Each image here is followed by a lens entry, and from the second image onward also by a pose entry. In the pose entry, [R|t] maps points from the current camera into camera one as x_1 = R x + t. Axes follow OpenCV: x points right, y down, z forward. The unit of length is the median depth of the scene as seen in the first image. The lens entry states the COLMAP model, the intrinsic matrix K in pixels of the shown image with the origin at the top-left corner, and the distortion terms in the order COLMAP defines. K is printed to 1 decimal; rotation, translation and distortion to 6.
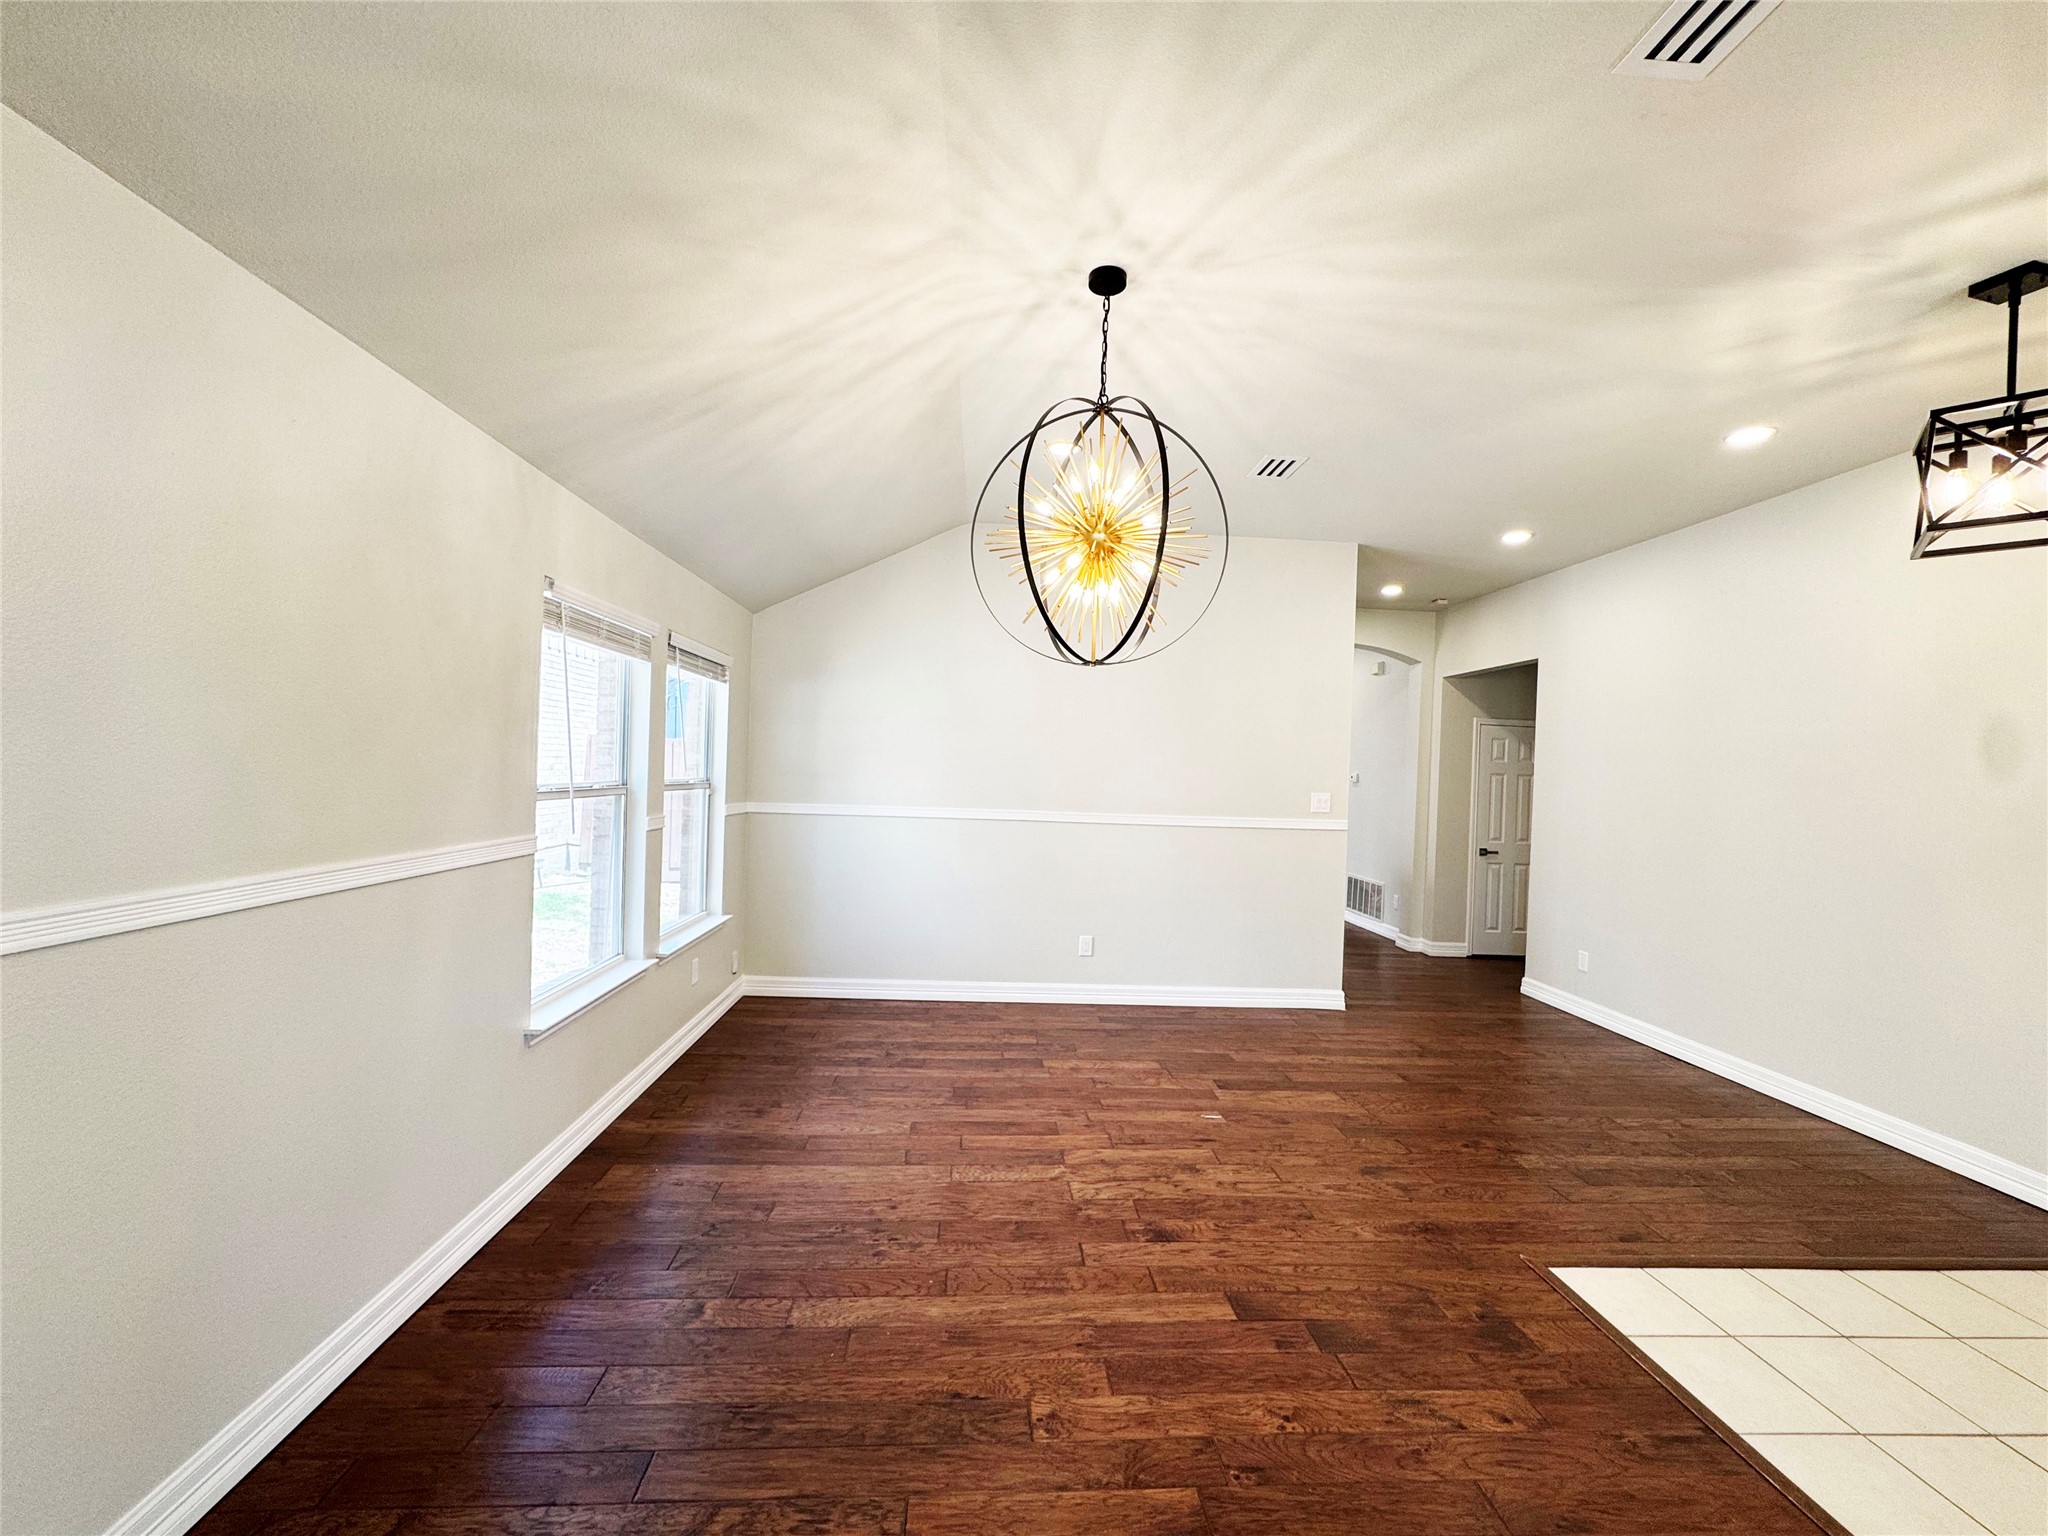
lens RADIAL K [[815.0, 0, 1025.4], [0, 815.0, 767.7], [0, 0, 1]] dist [-0.004855, 0.001662]
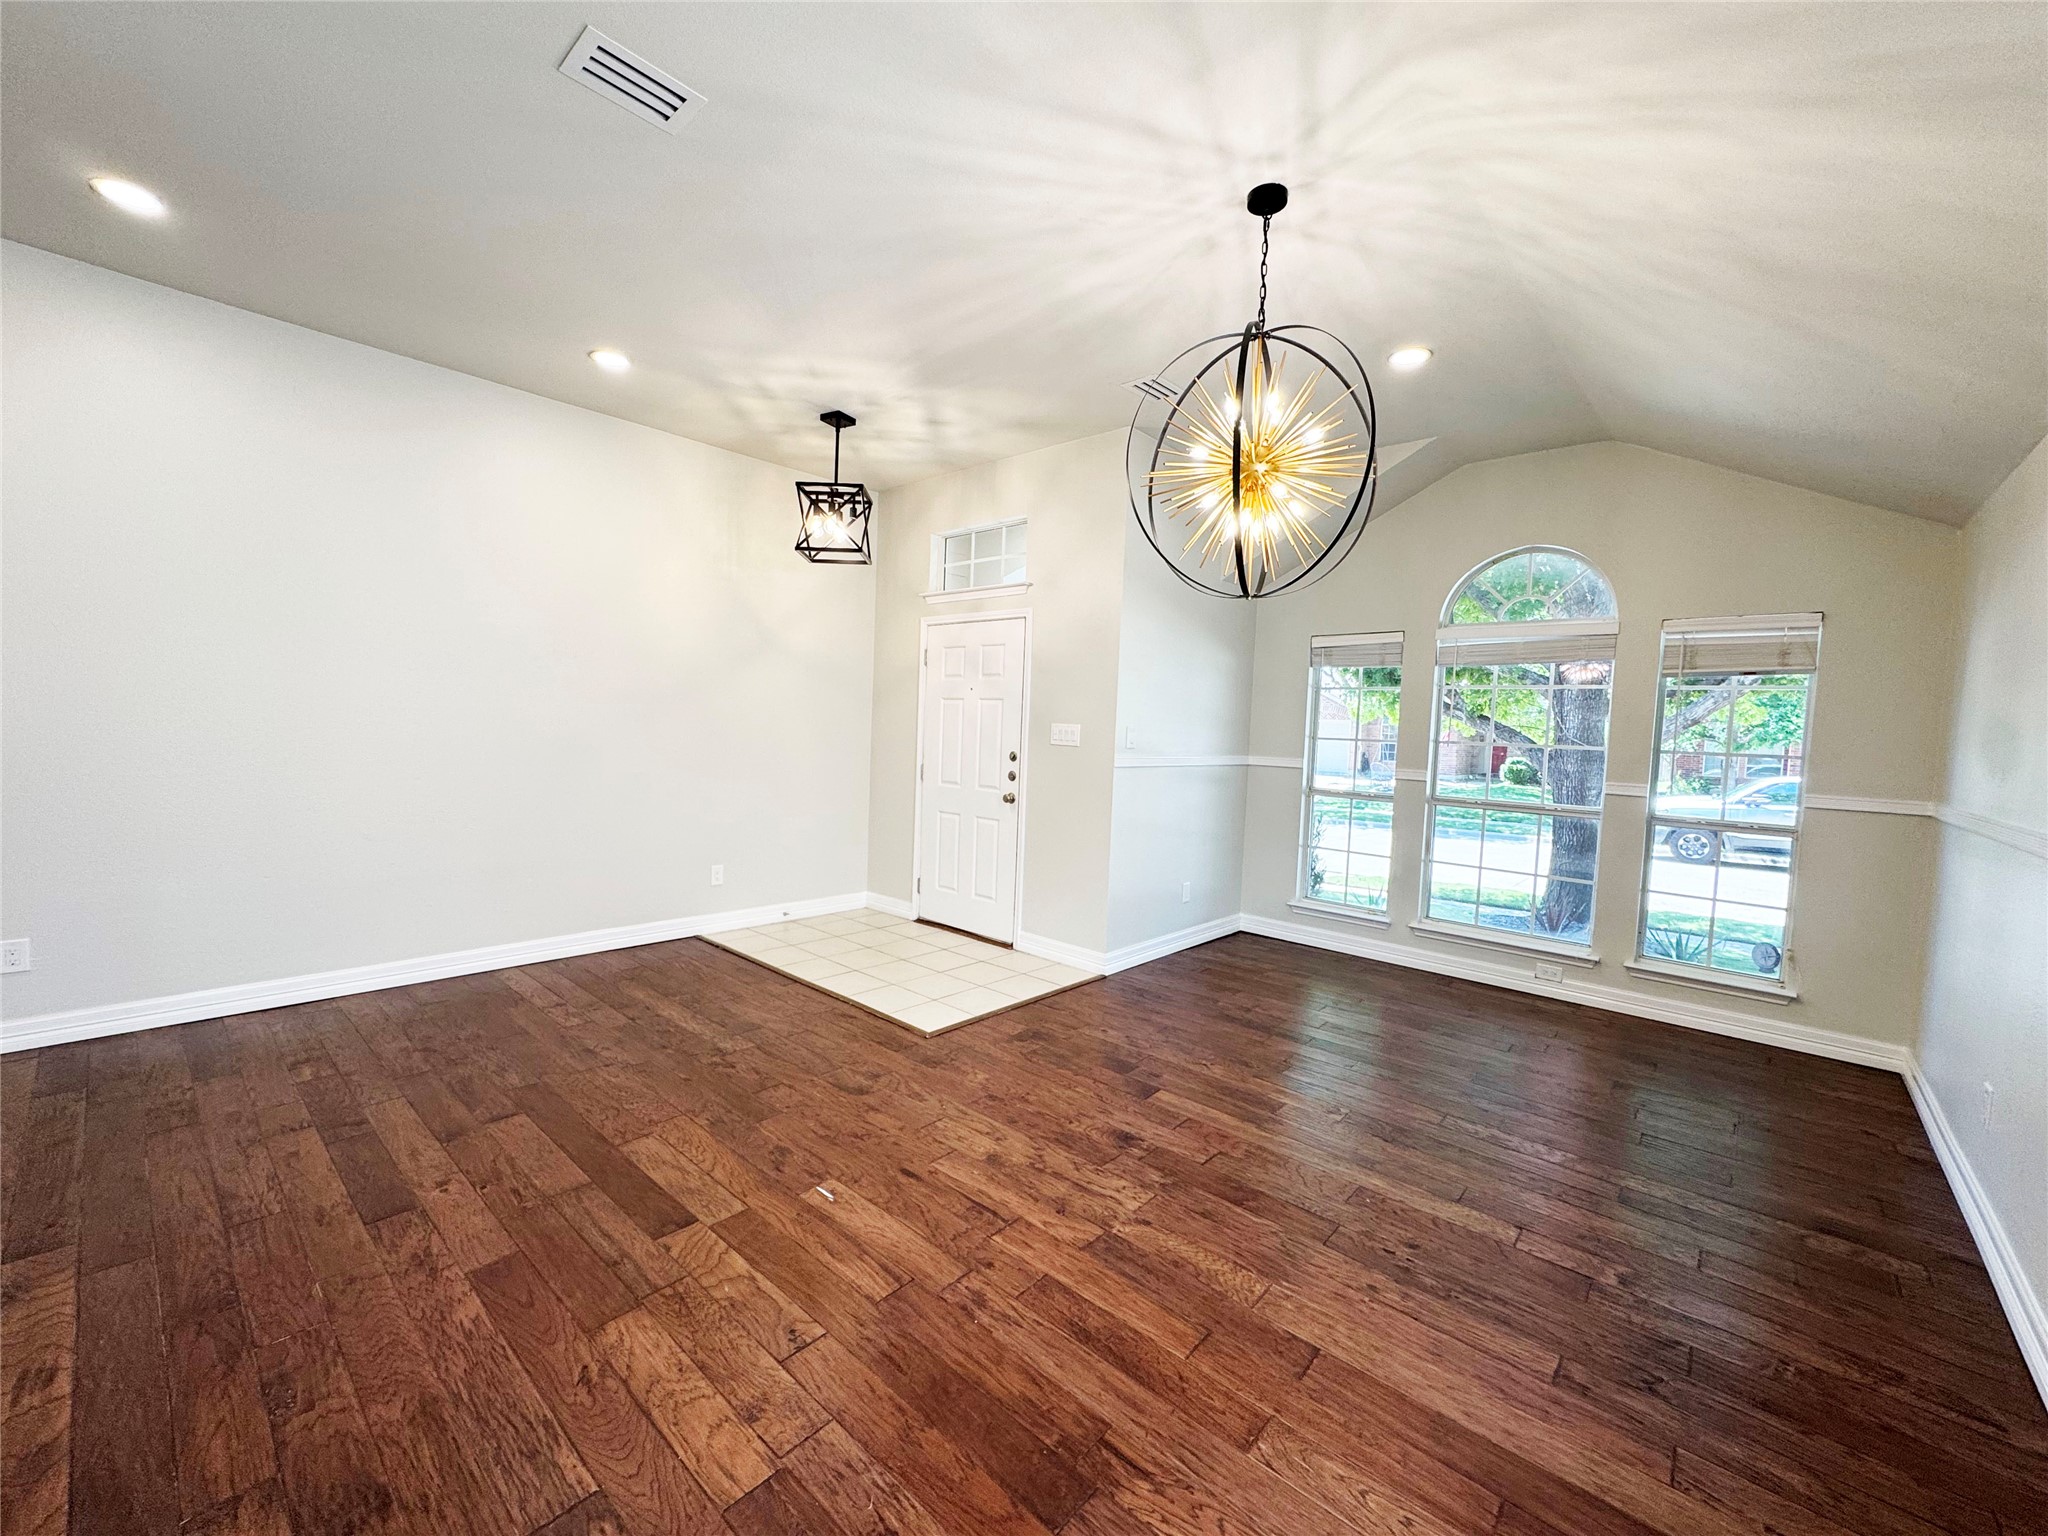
lens RADIAL K [[815.0, 0, 1018.9], [0, 815.0, 772.6], [0, 0, 1]] dist [-0.004855, 0.001662]
pose [[-0.695764, -0.106368, 0.710350, -0.386625], [-0.066699, 0.994269, 0.083553, 0.019433], [-0.715166, 0.010753, -0.698871, 1.618192]]
